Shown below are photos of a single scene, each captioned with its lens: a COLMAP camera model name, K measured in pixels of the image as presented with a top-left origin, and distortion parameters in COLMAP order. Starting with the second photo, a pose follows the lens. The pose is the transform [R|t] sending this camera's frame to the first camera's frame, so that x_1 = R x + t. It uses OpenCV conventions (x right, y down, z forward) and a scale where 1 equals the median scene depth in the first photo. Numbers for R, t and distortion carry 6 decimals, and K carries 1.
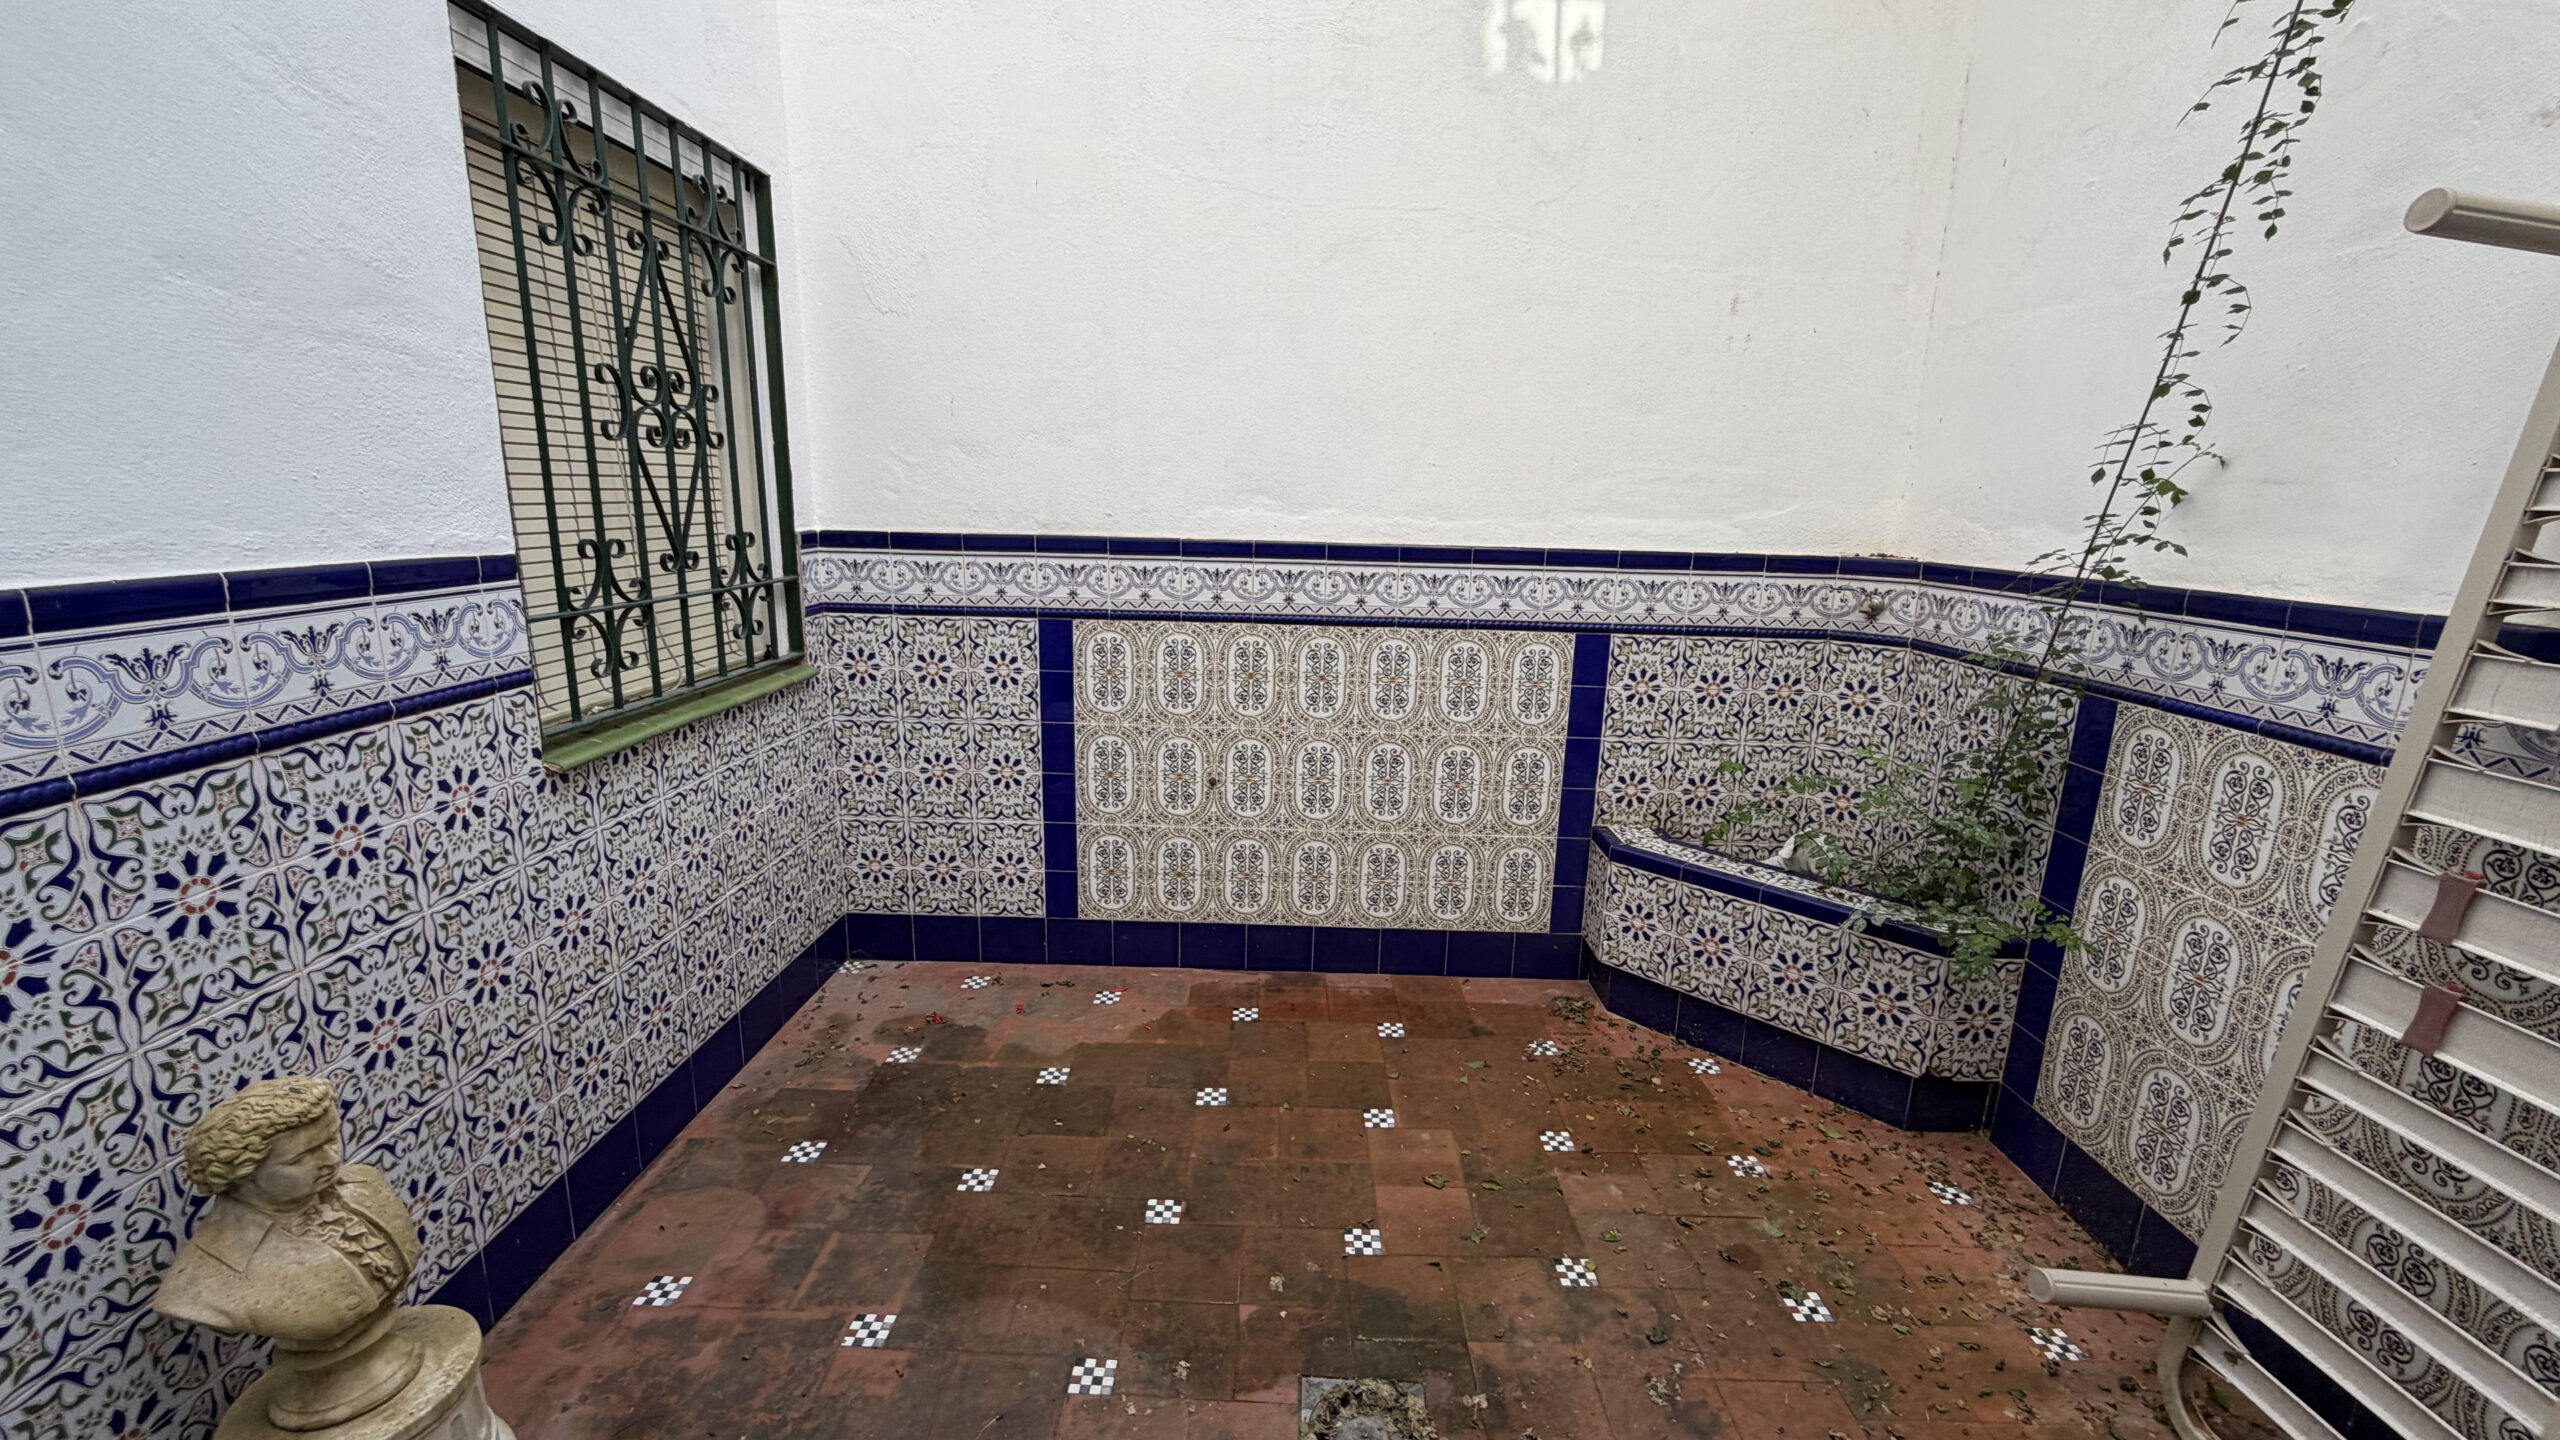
lens RADIAL K [[1028.9, 0, 1277.0], [0, 1028.9, 737.2], [0, 0, 1]] dist [0.000599, 0.000234]
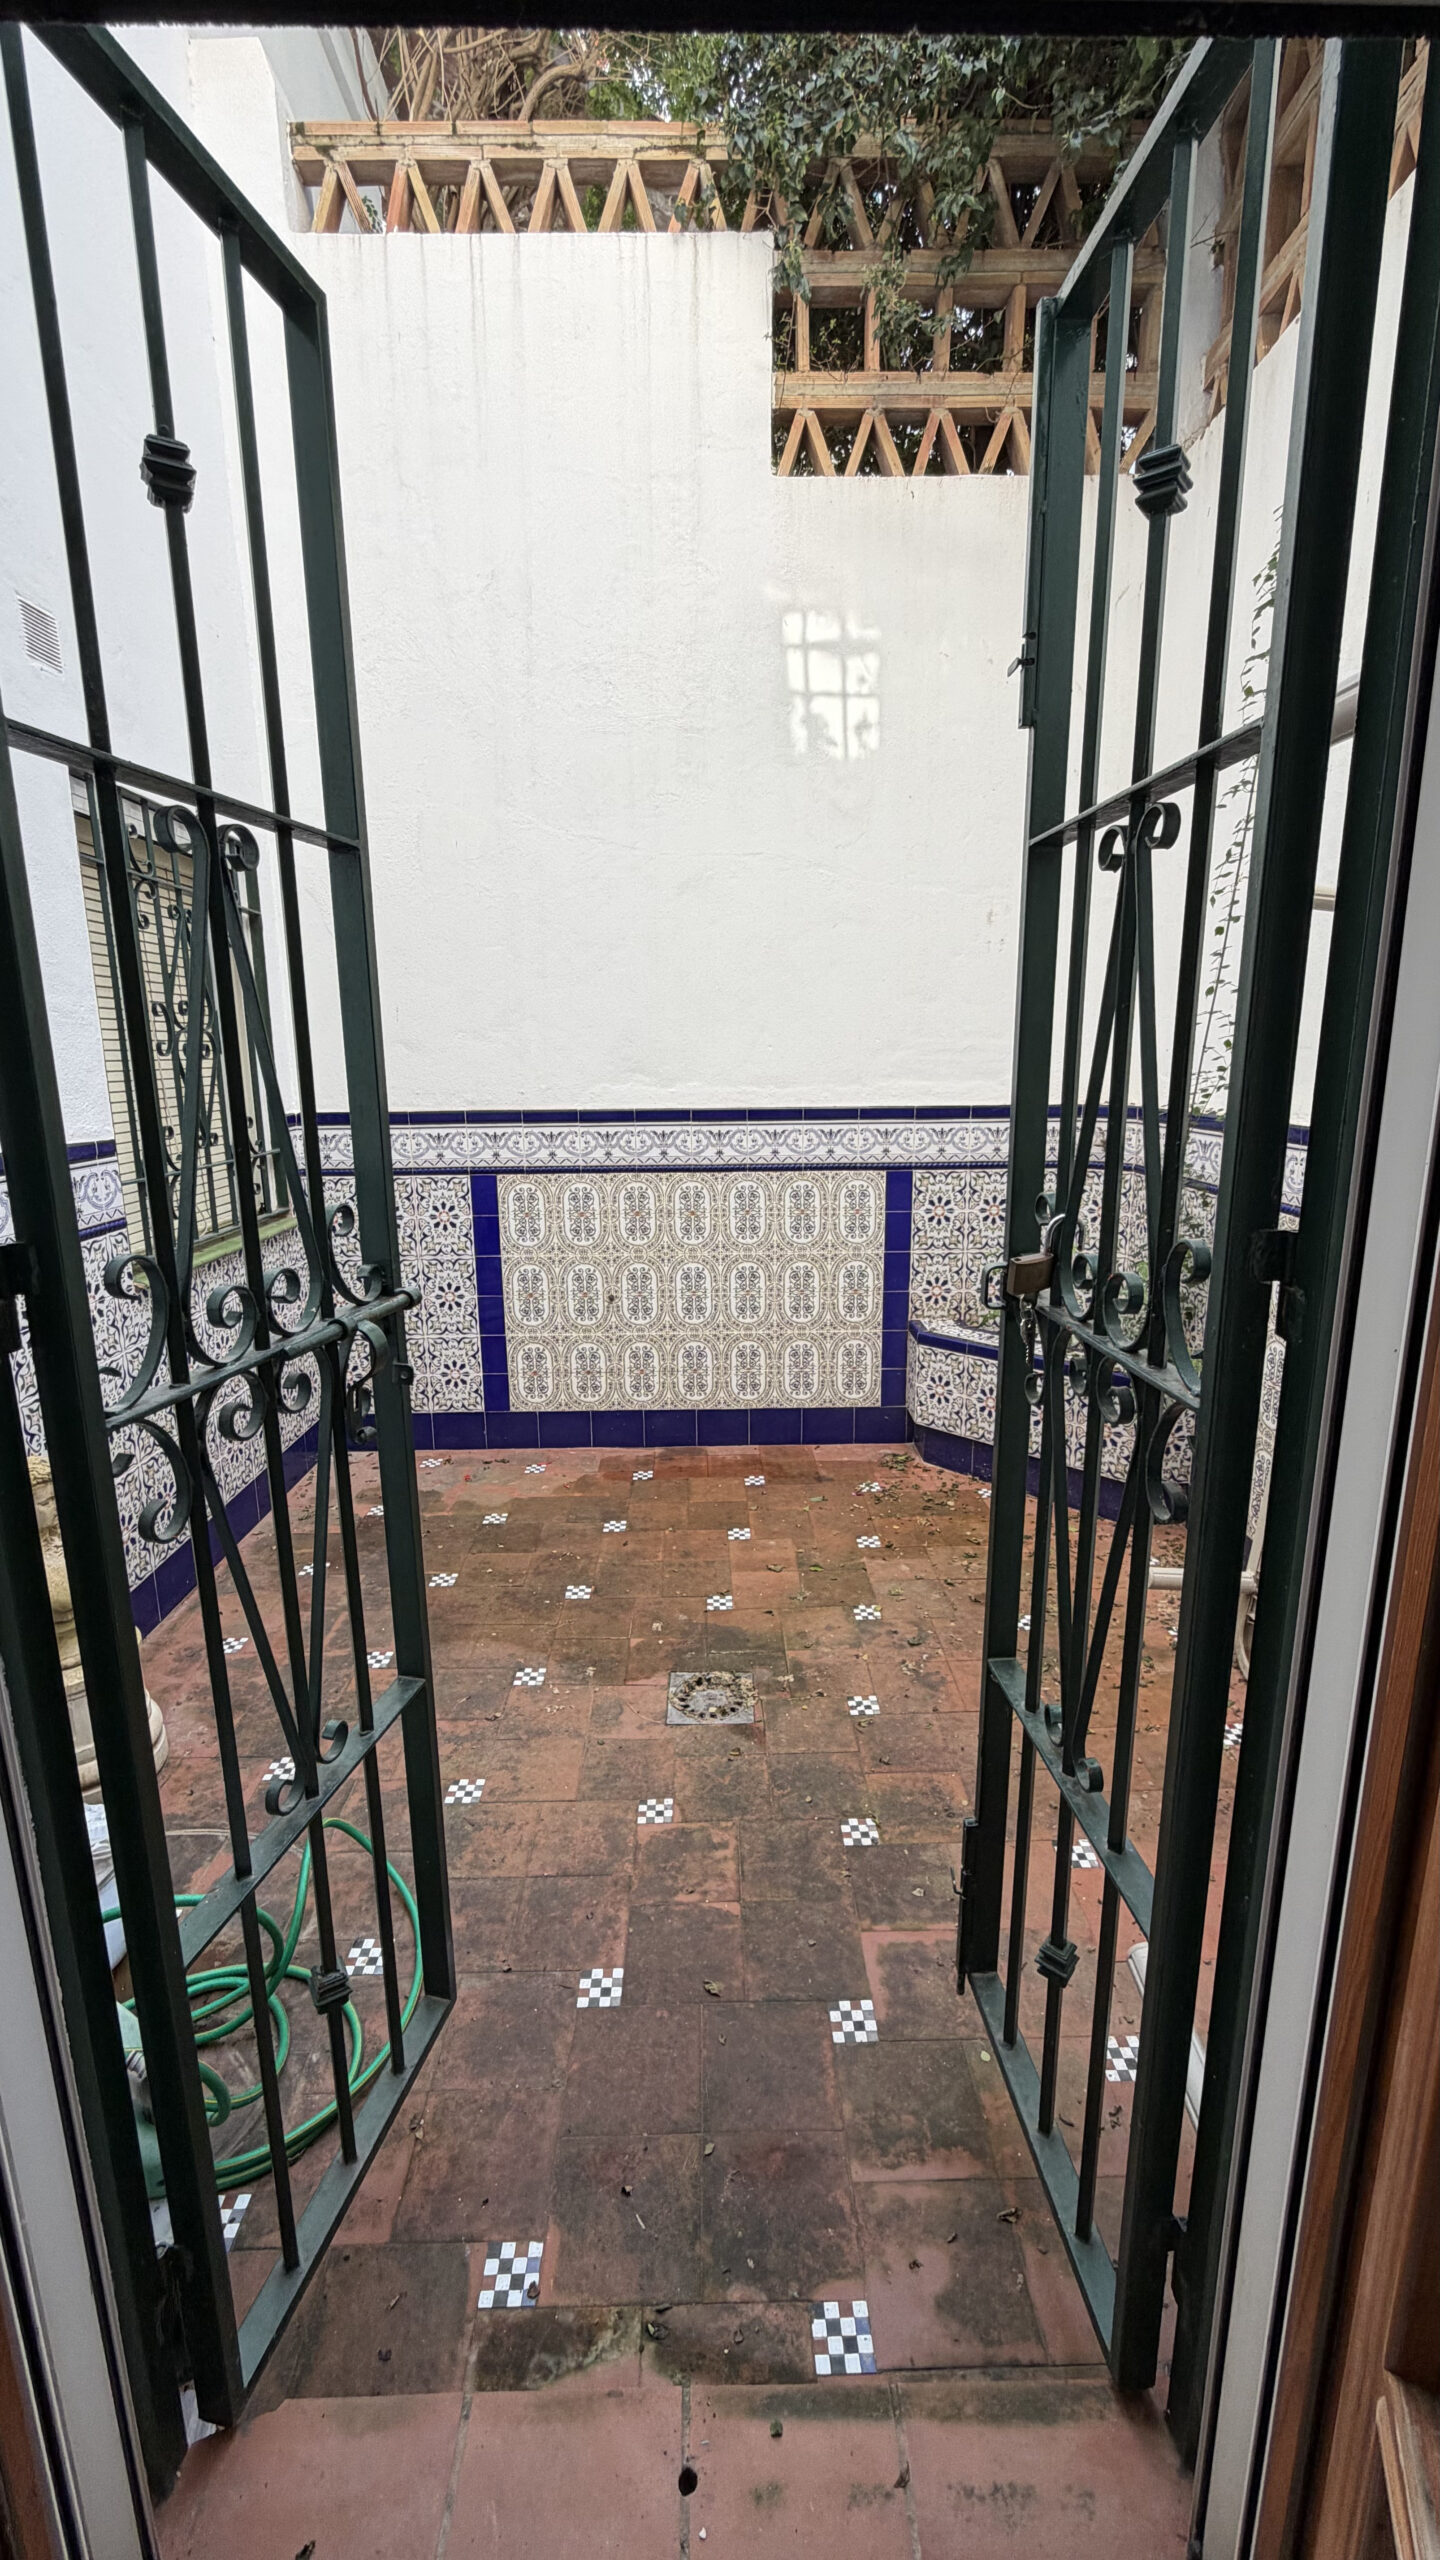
lens RADIAL K [[1028.9, 0, 723.4], [0, 1028.9, 1284.0], [0, 0, 1]] dist [0.000599, 0.000234]
pose [[0.999062, -0.039487, 0.017756, 0.057460], [0.039720, 0.999127, -0.012924, 0.050874], [-0.017230, 0.013617, 0.999759, -0.296013]]
